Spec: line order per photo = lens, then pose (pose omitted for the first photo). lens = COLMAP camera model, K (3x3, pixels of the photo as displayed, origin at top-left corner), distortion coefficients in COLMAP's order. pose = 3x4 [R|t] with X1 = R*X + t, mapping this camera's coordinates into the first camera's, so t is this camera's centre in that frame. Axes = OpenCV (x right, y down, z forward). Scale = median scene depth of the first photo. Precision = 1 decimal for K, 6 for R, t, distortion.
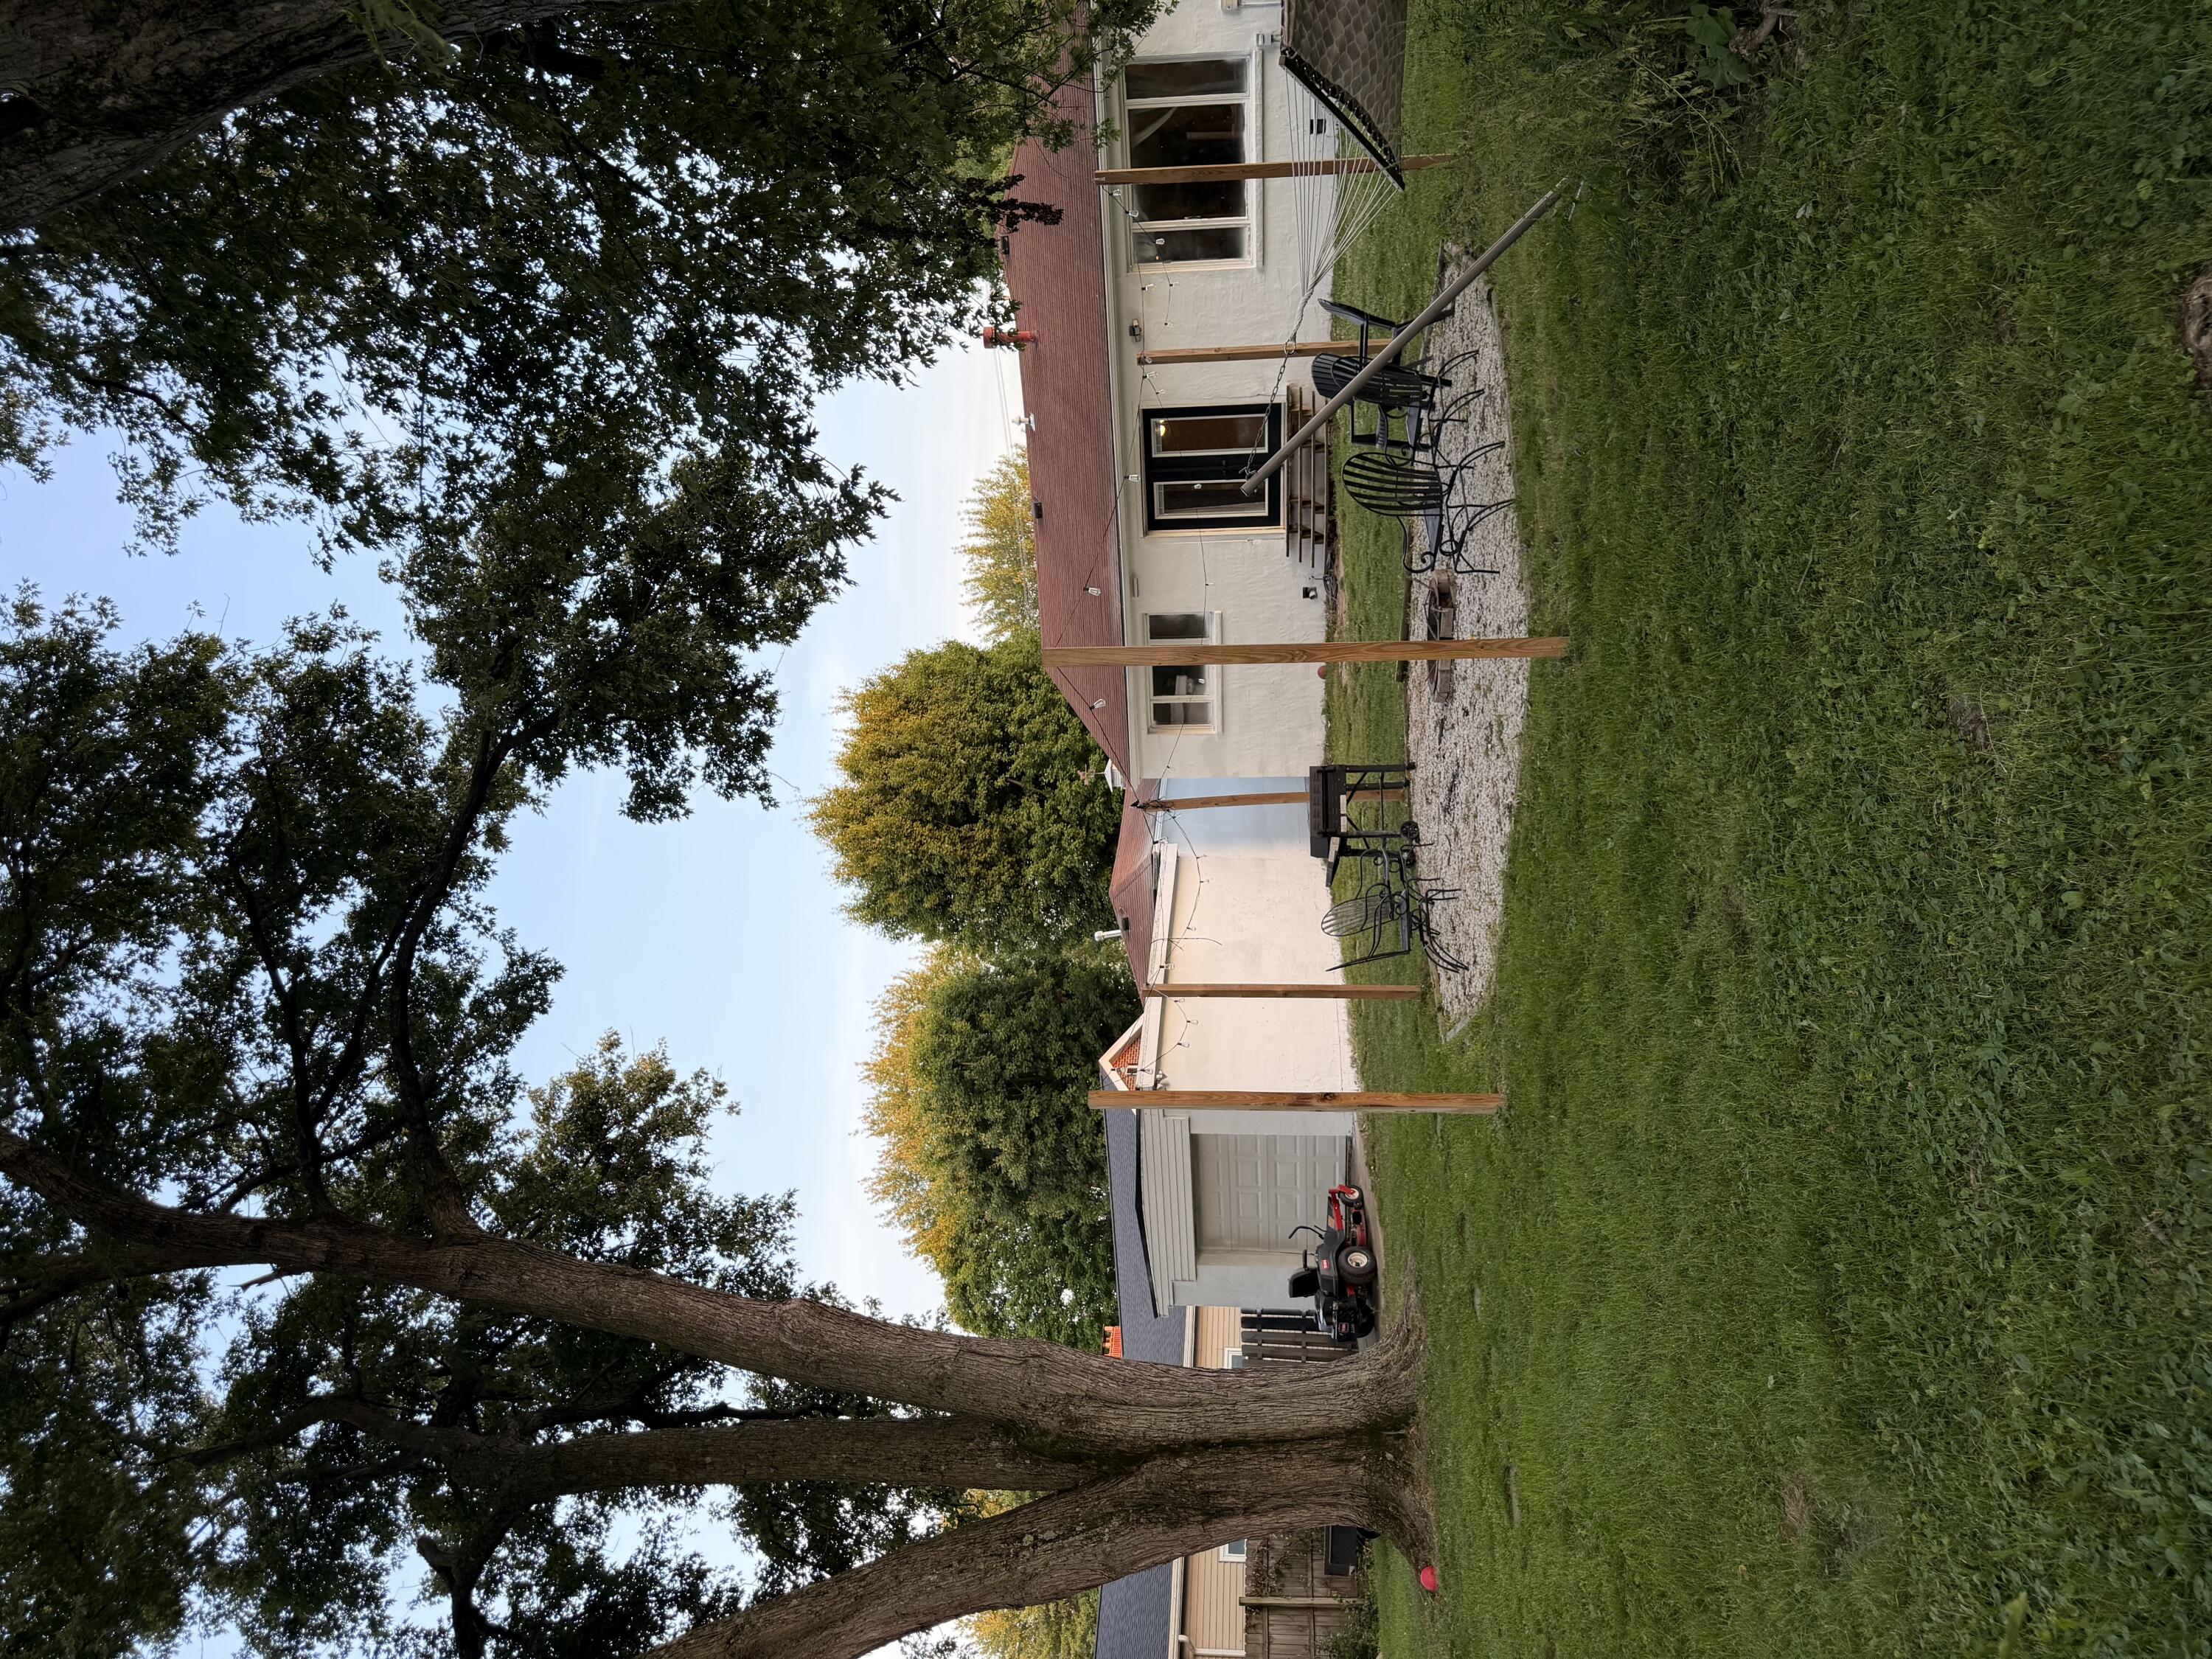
lens RADIAL K [[1553.5, 0, 1114.0], [0, 1553.5, 830.3], [0, 0, 1]] dist [0.086439, 0.000041]
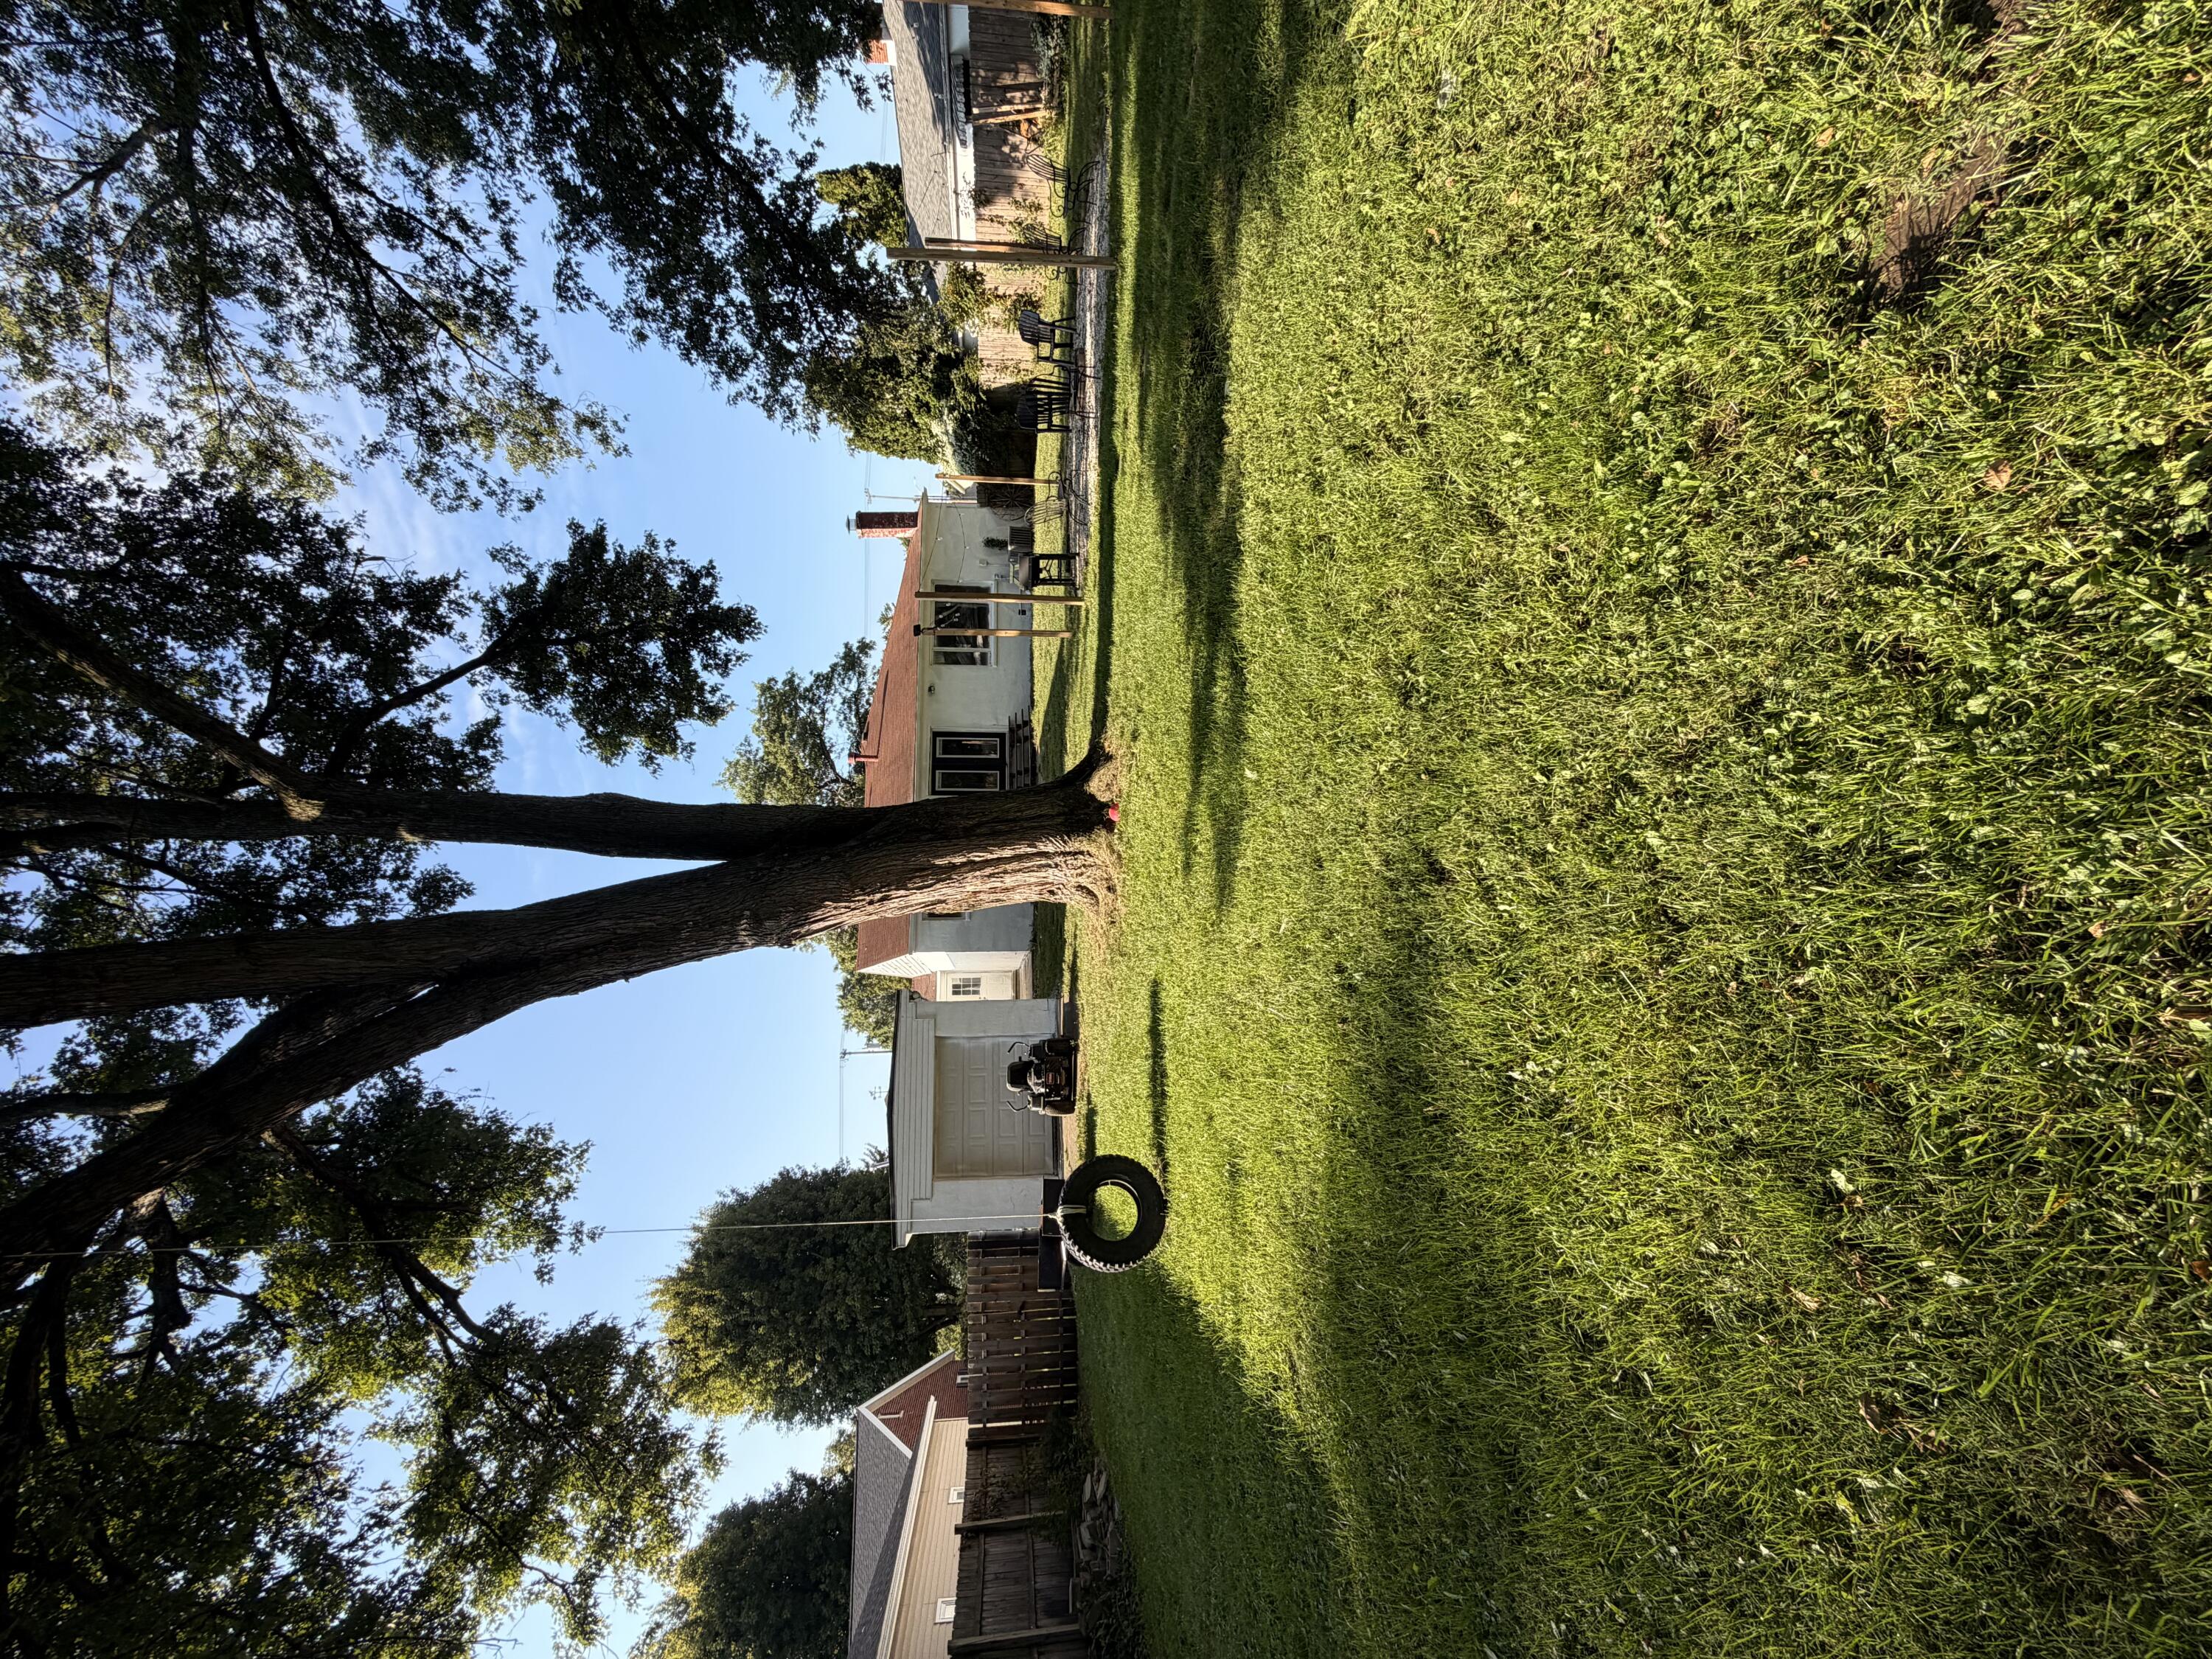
lens RADIAL K [[879.4, 0, 1106.0], [0, 879.4, 834.1], [0, 0, 1]] dist [0.001127, -0.000906]
pose [[0.980672, 0.075708, 0.180416, 0.039479], [0.073322, 0.712708, -0.697618, 0.547450], [-0.181399, 0.697363, 0.693382, 0.302543]]
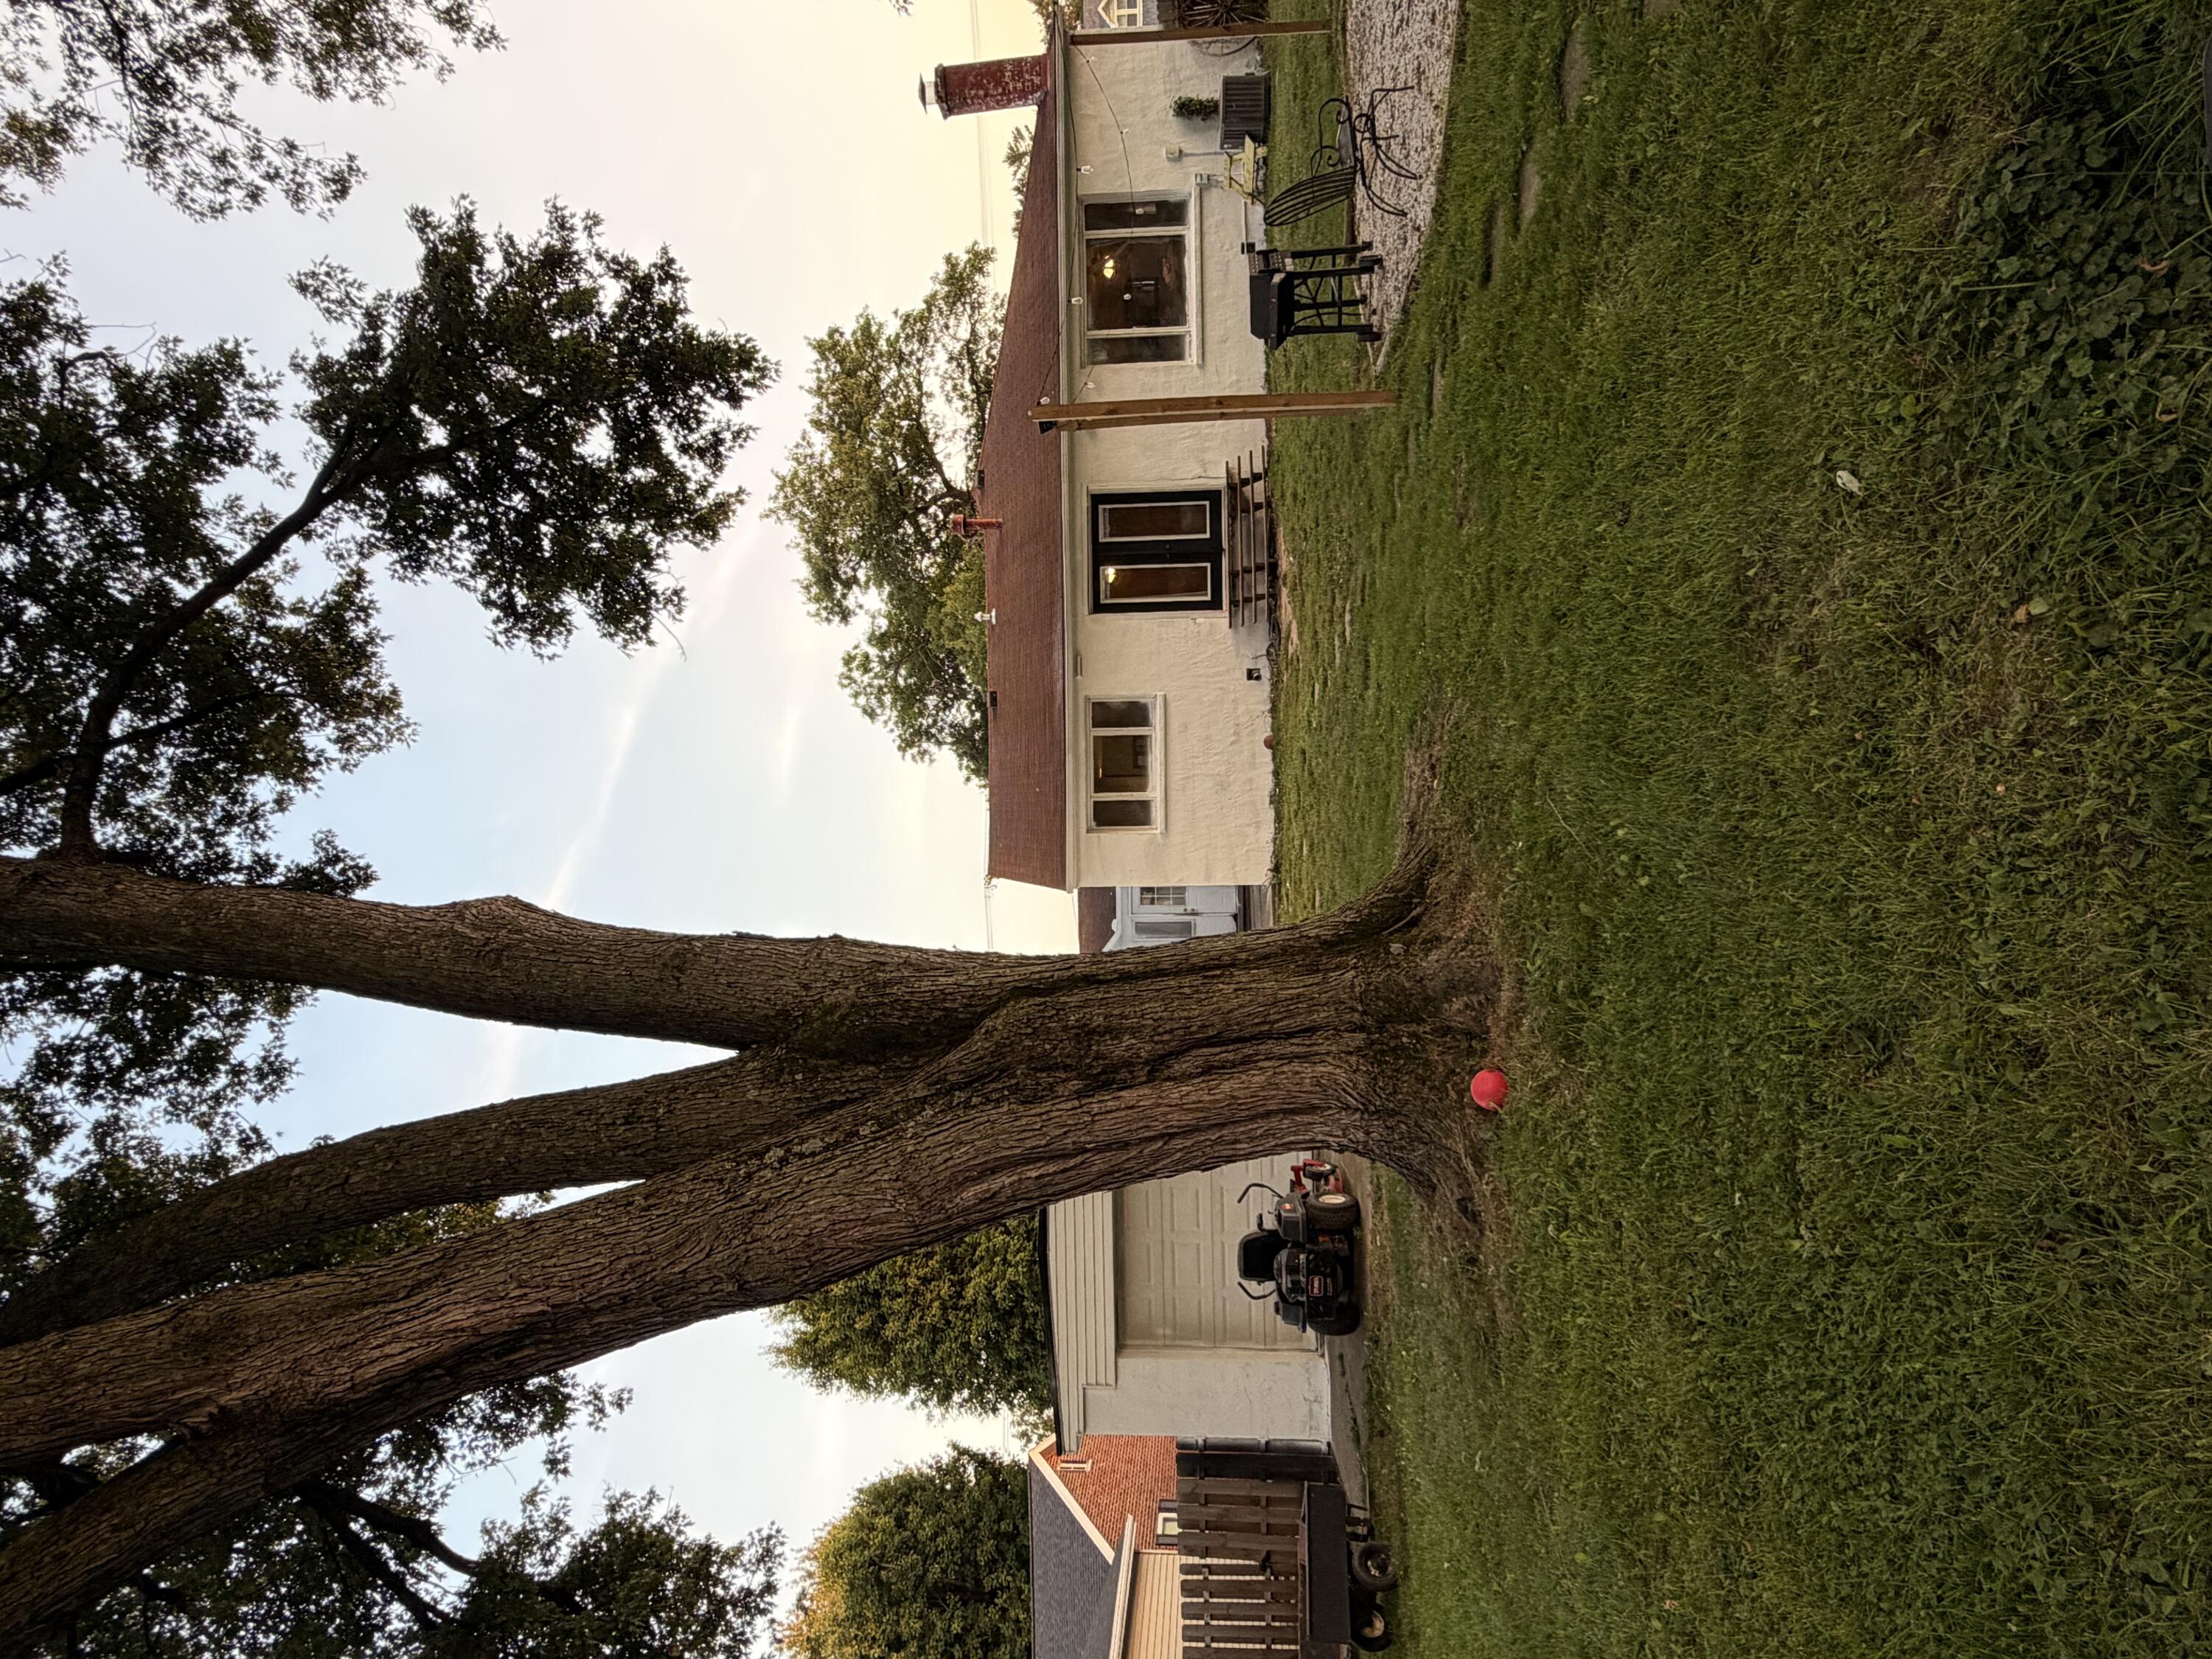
lens RADIAL K [[1319.6, 0, 1117.3], [0, 1319.6, 835.9], [0, 0, 1]] dist [0.000496, -0.004037]
pose [[0.999208, 0.039437, 0.005299, 0.038705], [-0.031700, 0.869422, -0.493051, 0.357935], [-0.024052, 0.492493, 0.869984, 0.323745]]
